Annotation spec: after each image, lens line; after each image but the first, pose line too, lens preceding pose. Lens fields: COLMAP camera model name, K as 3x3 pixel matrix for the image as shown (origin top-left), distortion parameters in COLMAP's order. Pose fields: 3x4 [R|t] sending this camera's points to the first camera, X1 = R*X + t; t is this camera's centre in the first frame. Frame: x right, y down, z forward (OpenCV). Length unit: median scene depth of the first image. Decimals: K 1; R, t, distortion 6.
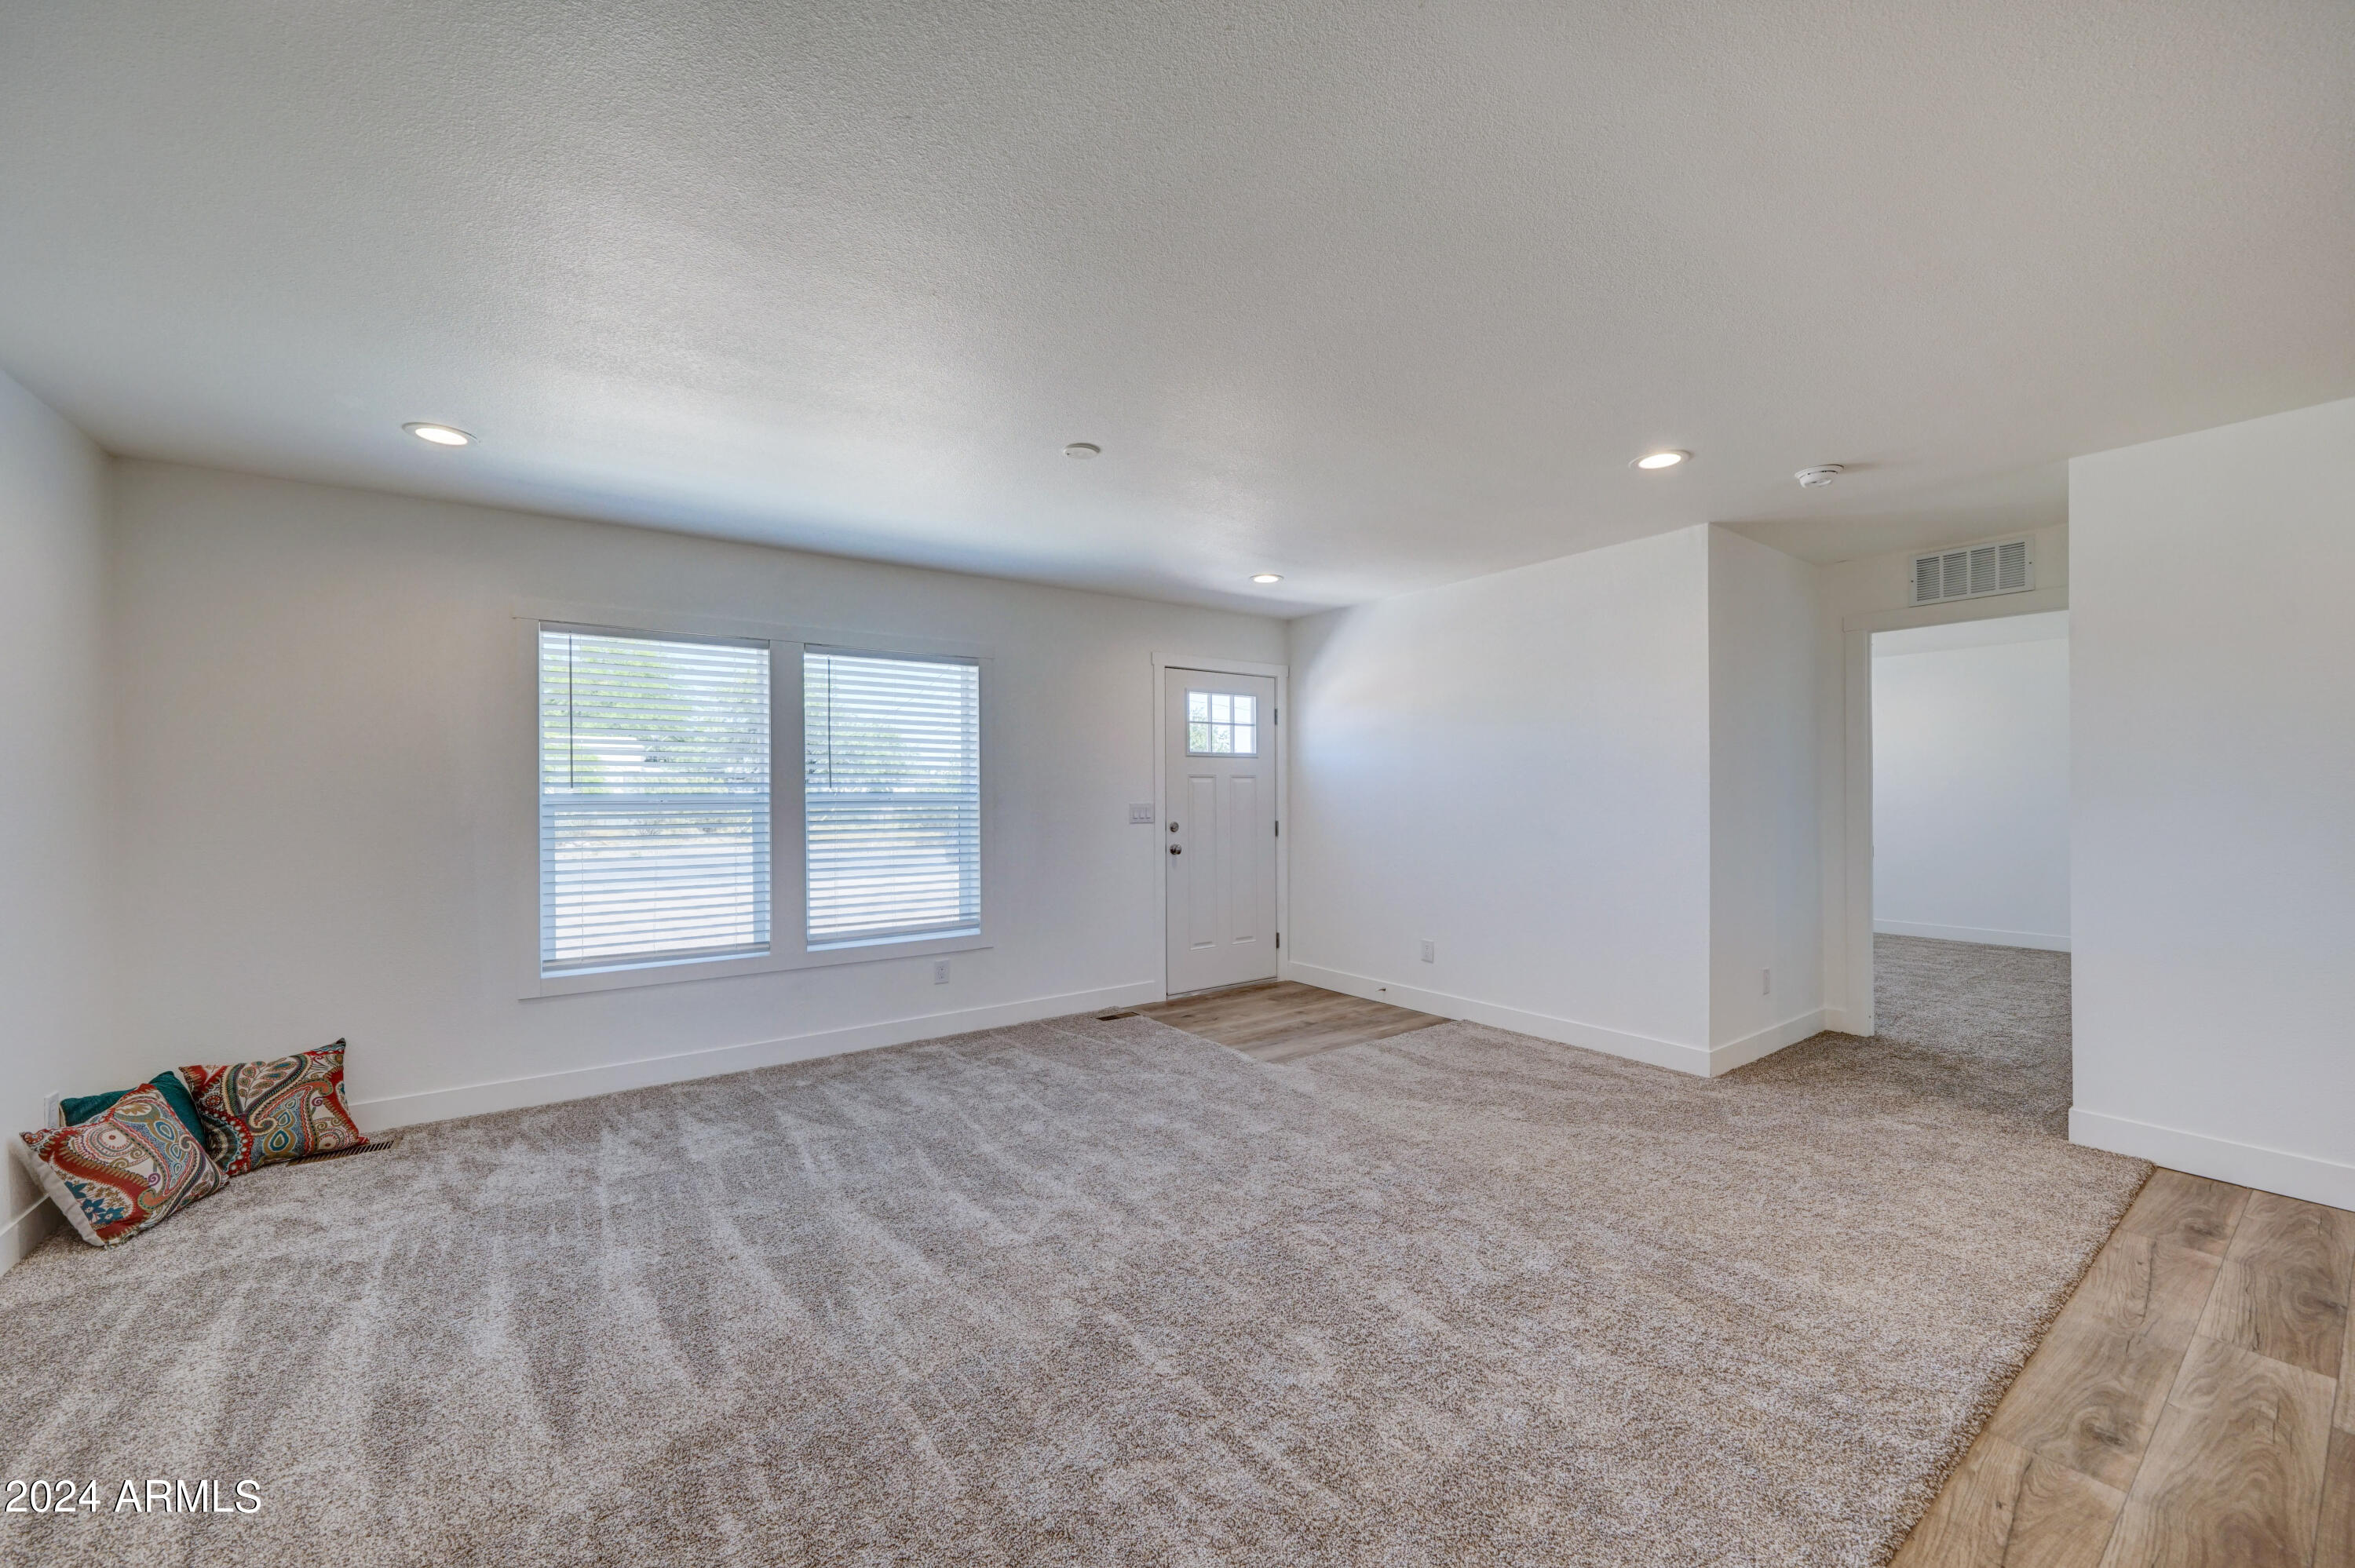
lens RADIAL K [[891.7, 0, 1165.0], [0, 891.7, 794.9], [0, 0, 1]] dist [-0.001774, 0.000013]
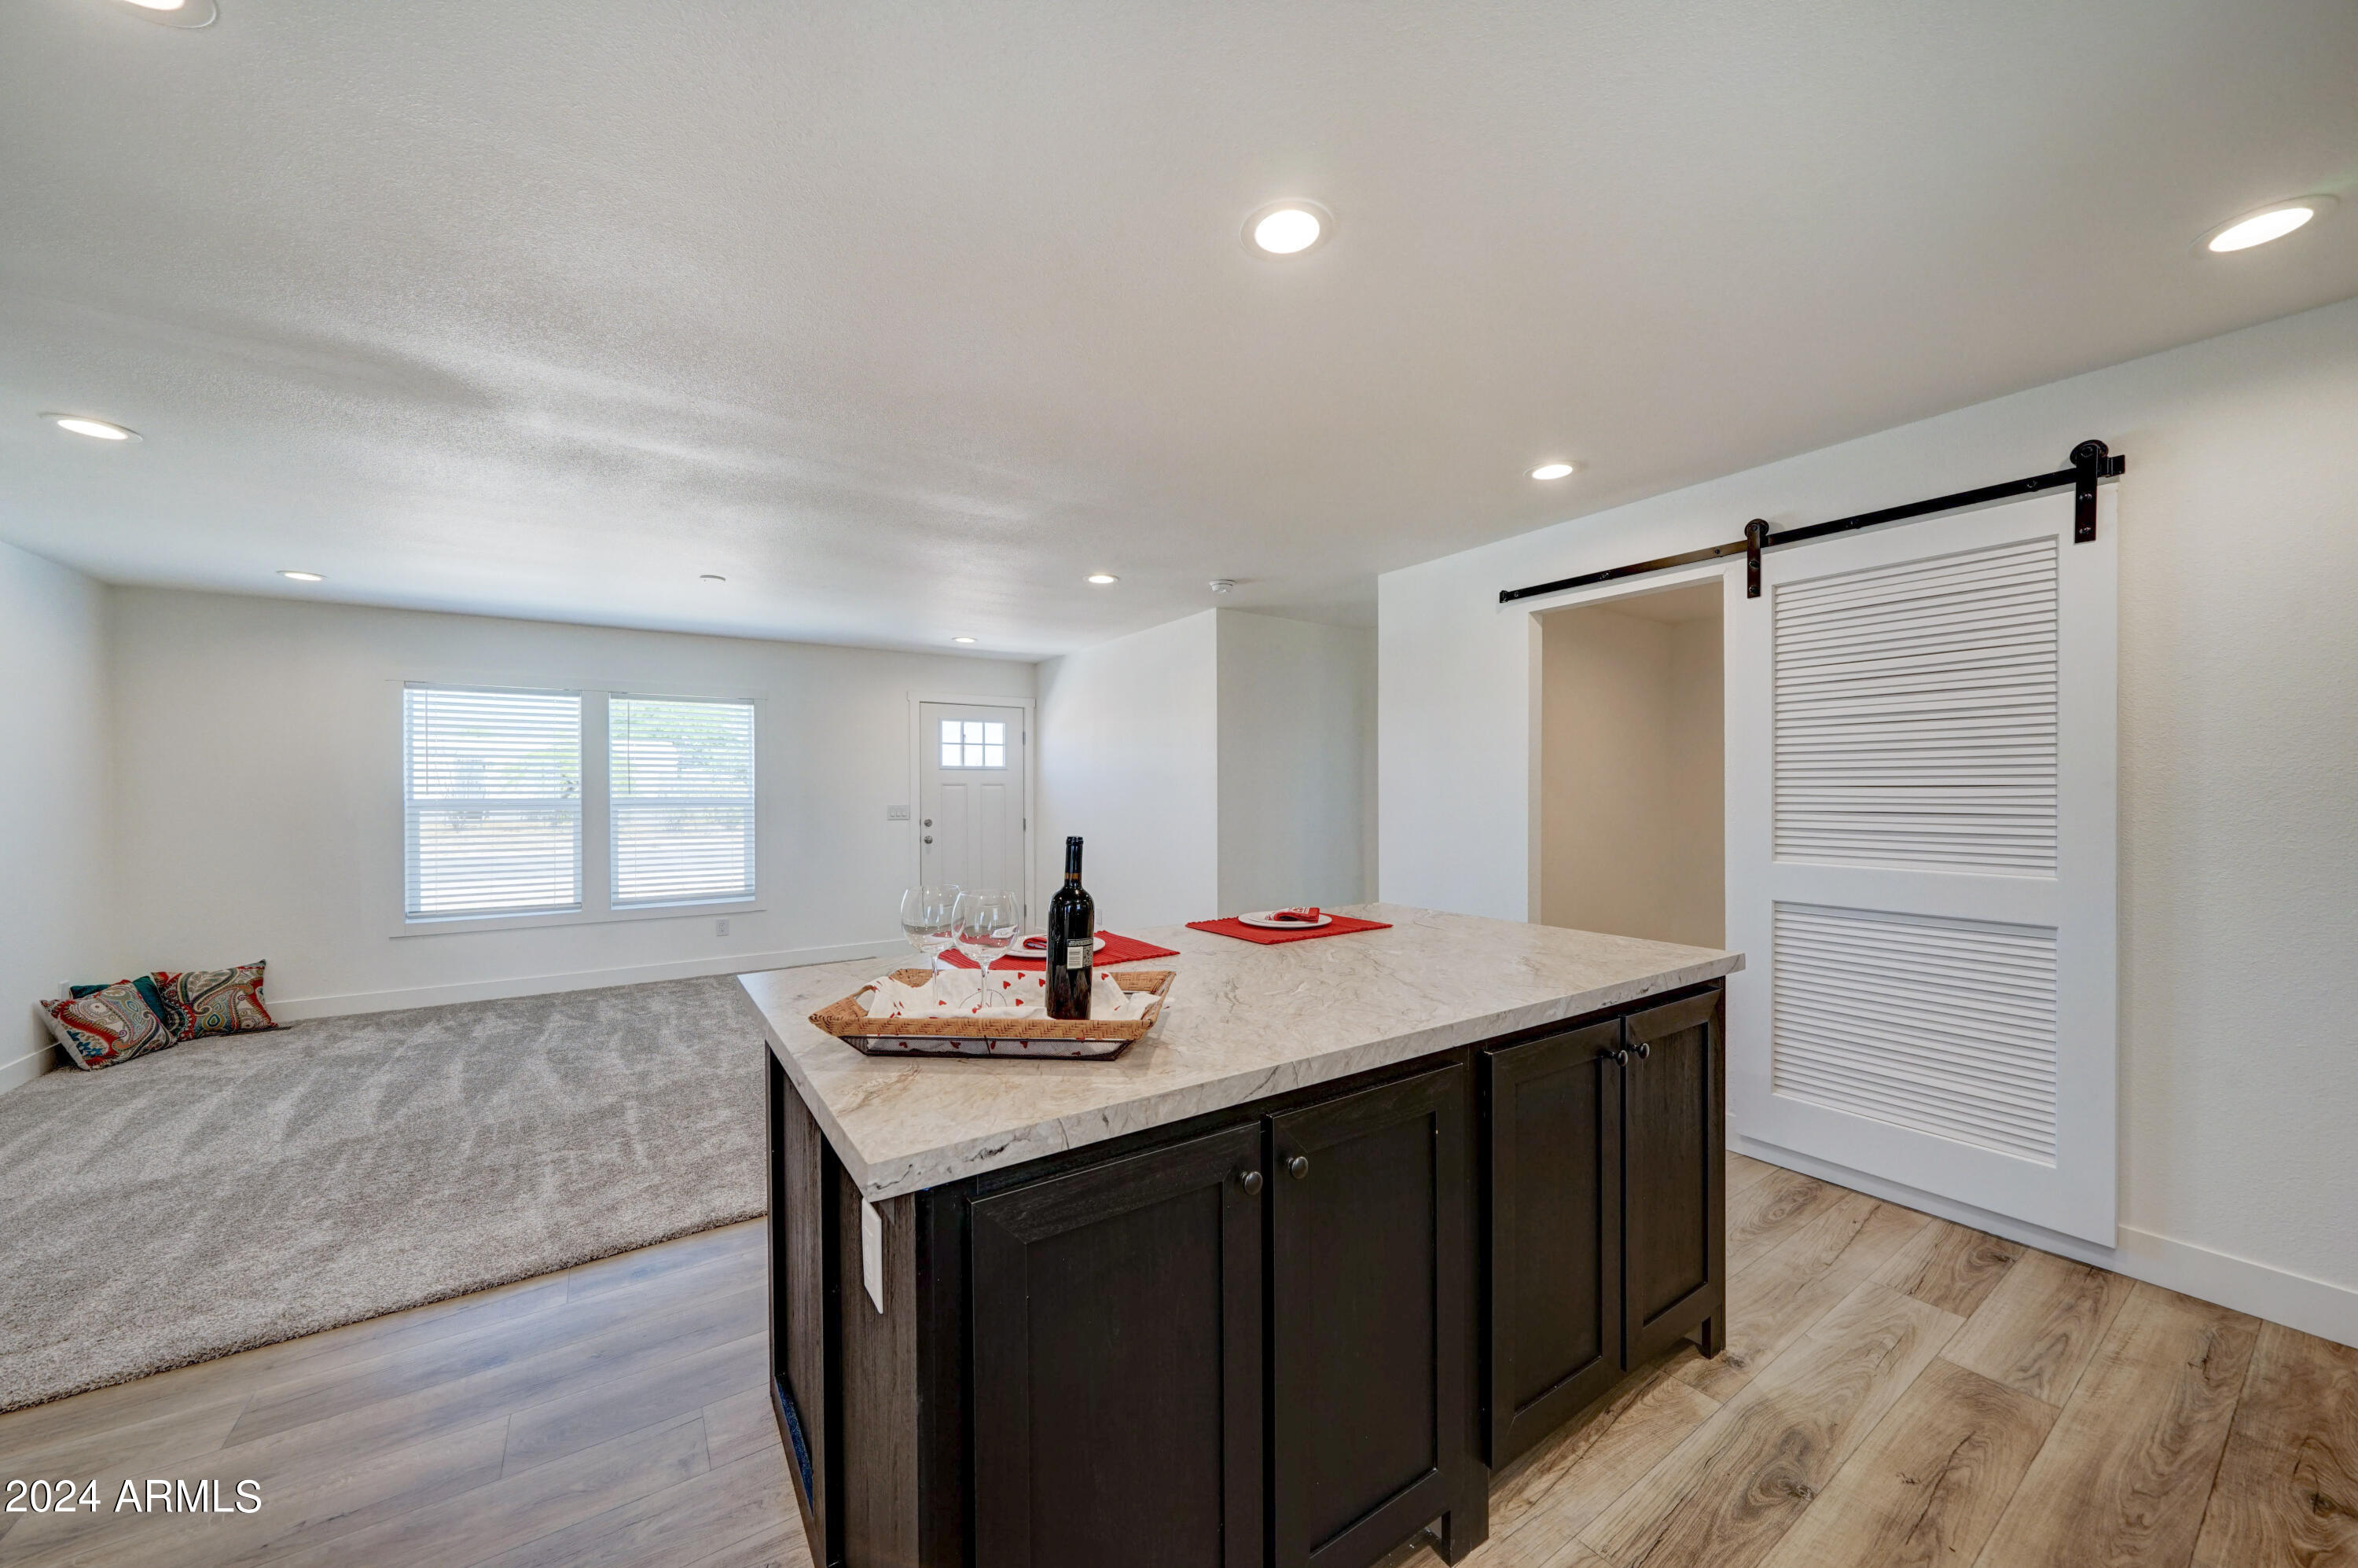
lens RADIAL K [[837.9, 0, 1169.5], [0, 837.9, 797.4], [0, 0, 1]] dist [-0.002164, -0.000020]
pose [[0.999625, 0.000508, -0.027374, 0.584122], [-0.000384, 0.999990, 0.004520, -0.010665], [0.027376, -0.004508, 0.999615, -0.341255]]
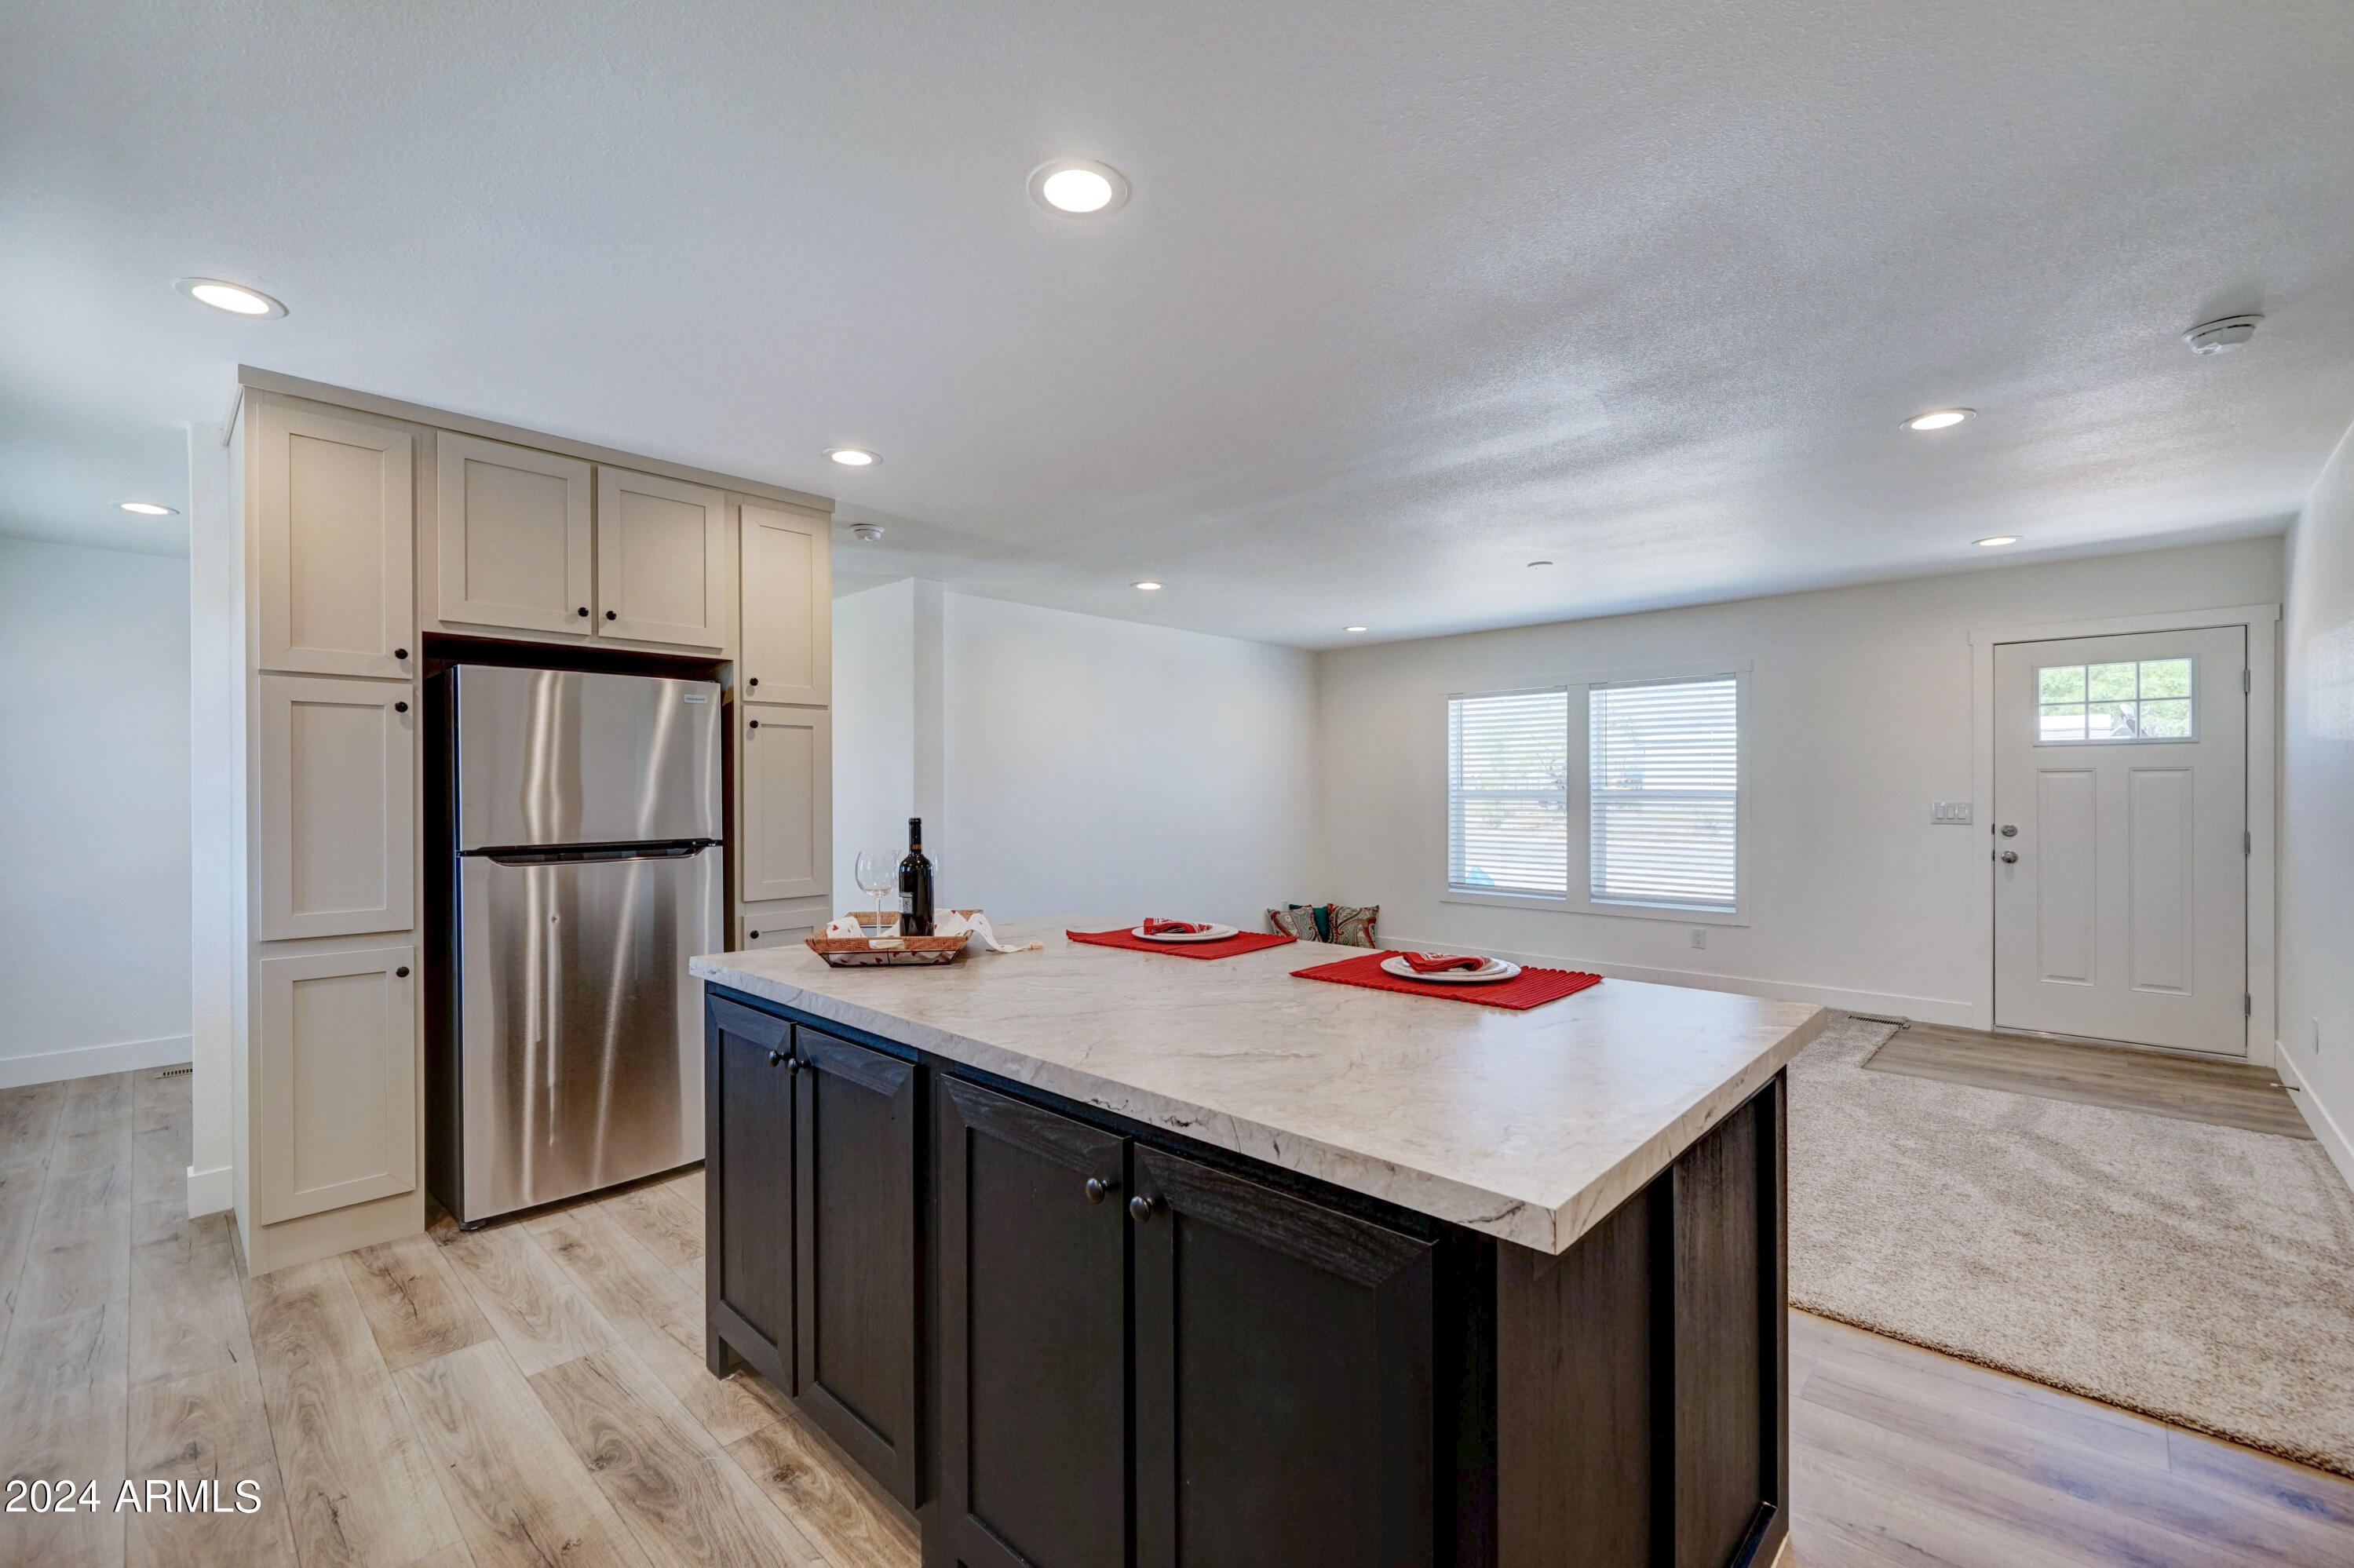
lens RADIAL K [[988.2, 0, 1166.1], [0, 988.2, 773.9], [0, 0, 1]] dist [-0.001781, -0.000315]
pose [[0.190591, -0.010556, -0.981613, 1.130086], [0.000501, 0.999943, -0.010655, -0.012612], [0.981669, 0.001539, 0.190586, 0.046564]]
